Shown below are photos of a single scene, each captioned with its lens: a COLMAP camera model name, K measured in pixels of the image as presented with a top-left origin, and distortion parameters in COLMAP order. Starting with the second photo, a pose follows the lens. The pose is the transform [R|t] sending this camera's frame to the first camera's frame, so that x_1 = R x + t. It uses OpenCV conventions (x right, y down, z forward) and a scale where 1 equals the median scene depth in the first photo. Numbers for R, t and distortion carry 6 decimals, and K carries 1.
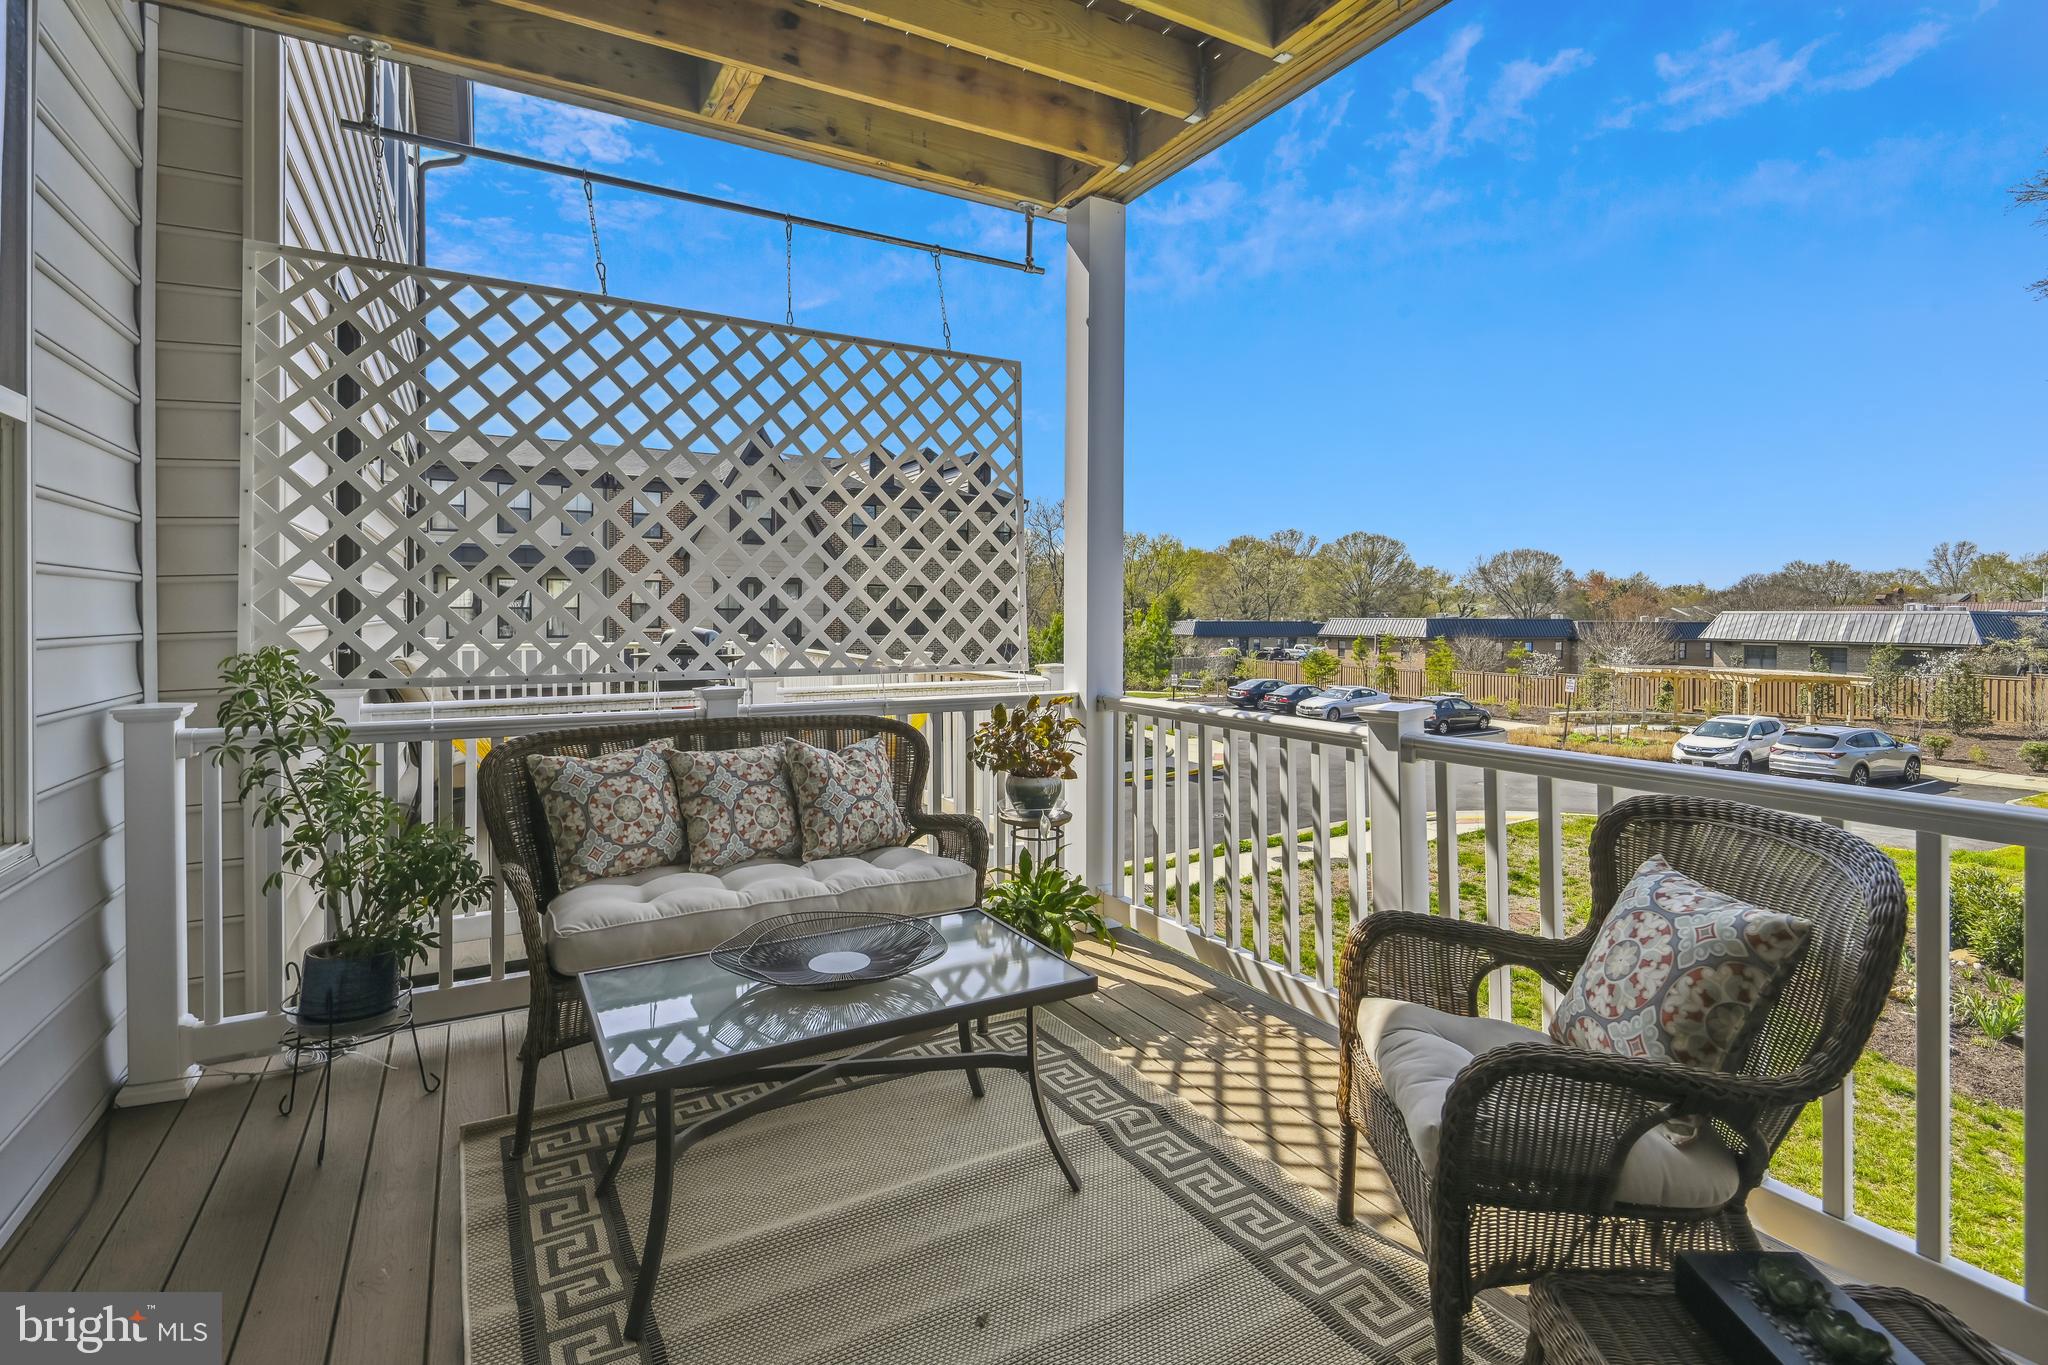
lens RADIAL K [[980.1, 0, 1013.8], [0, 980.1, 612.2], [0, 0, 1]] dist [-0.005677, -0.003029]
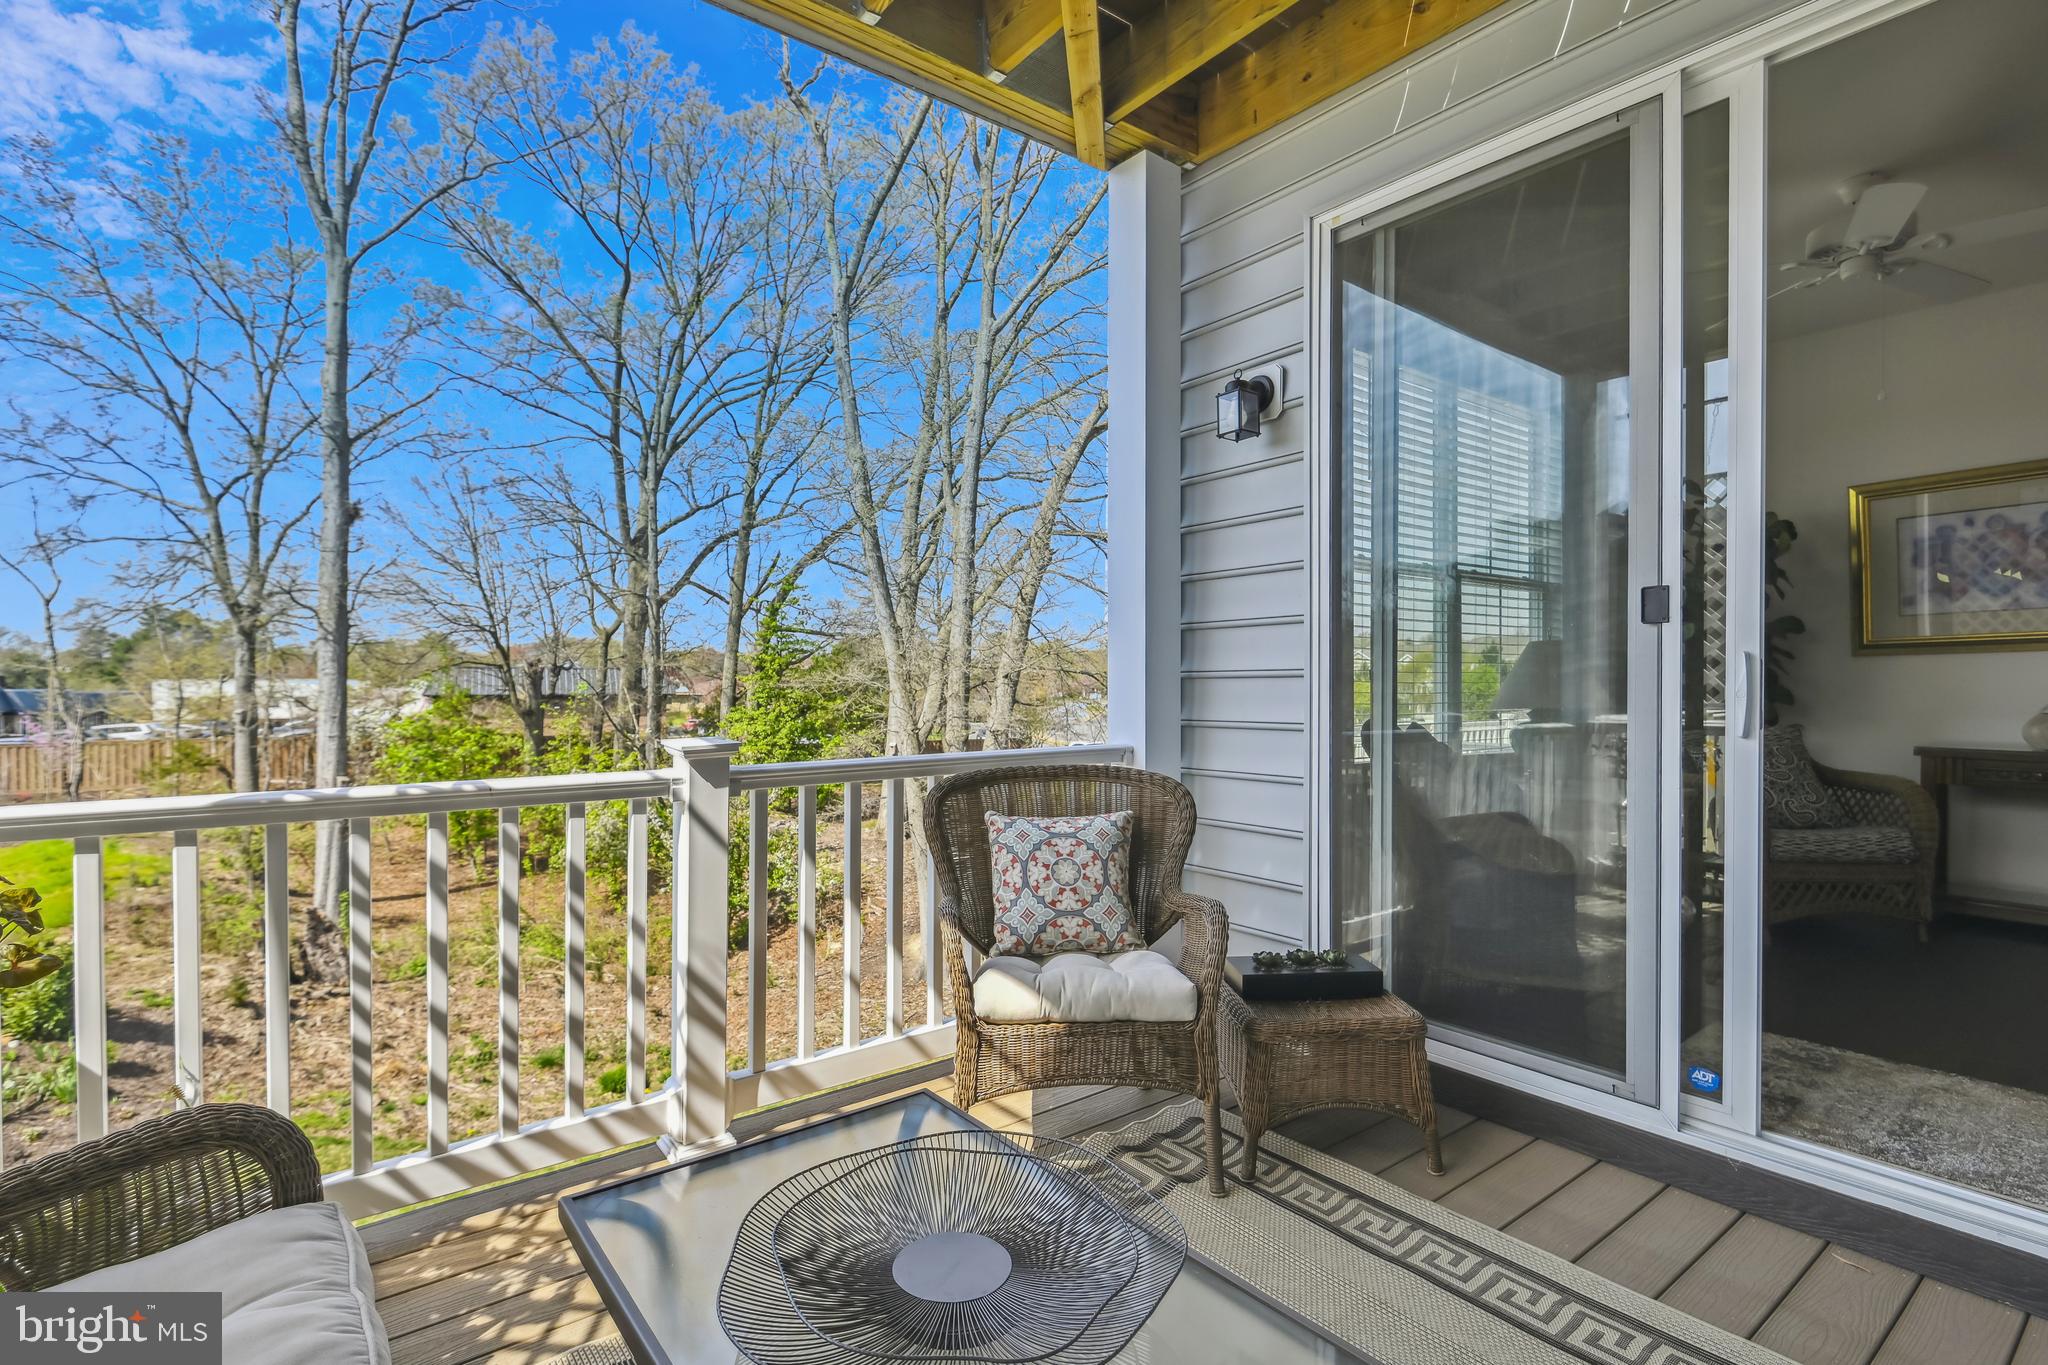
lens RADIAL K [[980.1, 0, 1006.6], [0, 980.1, 685.0], [0, 0, 1]] dist [-0.005677, -0.003029]
pose [[-0.150812, 0.002697, 0.988559, -0.503317], [0.003274, 0.999992, -0.002229, 0.041931], [-0.988557, 0.002900, -0.150820, 0.773722]]
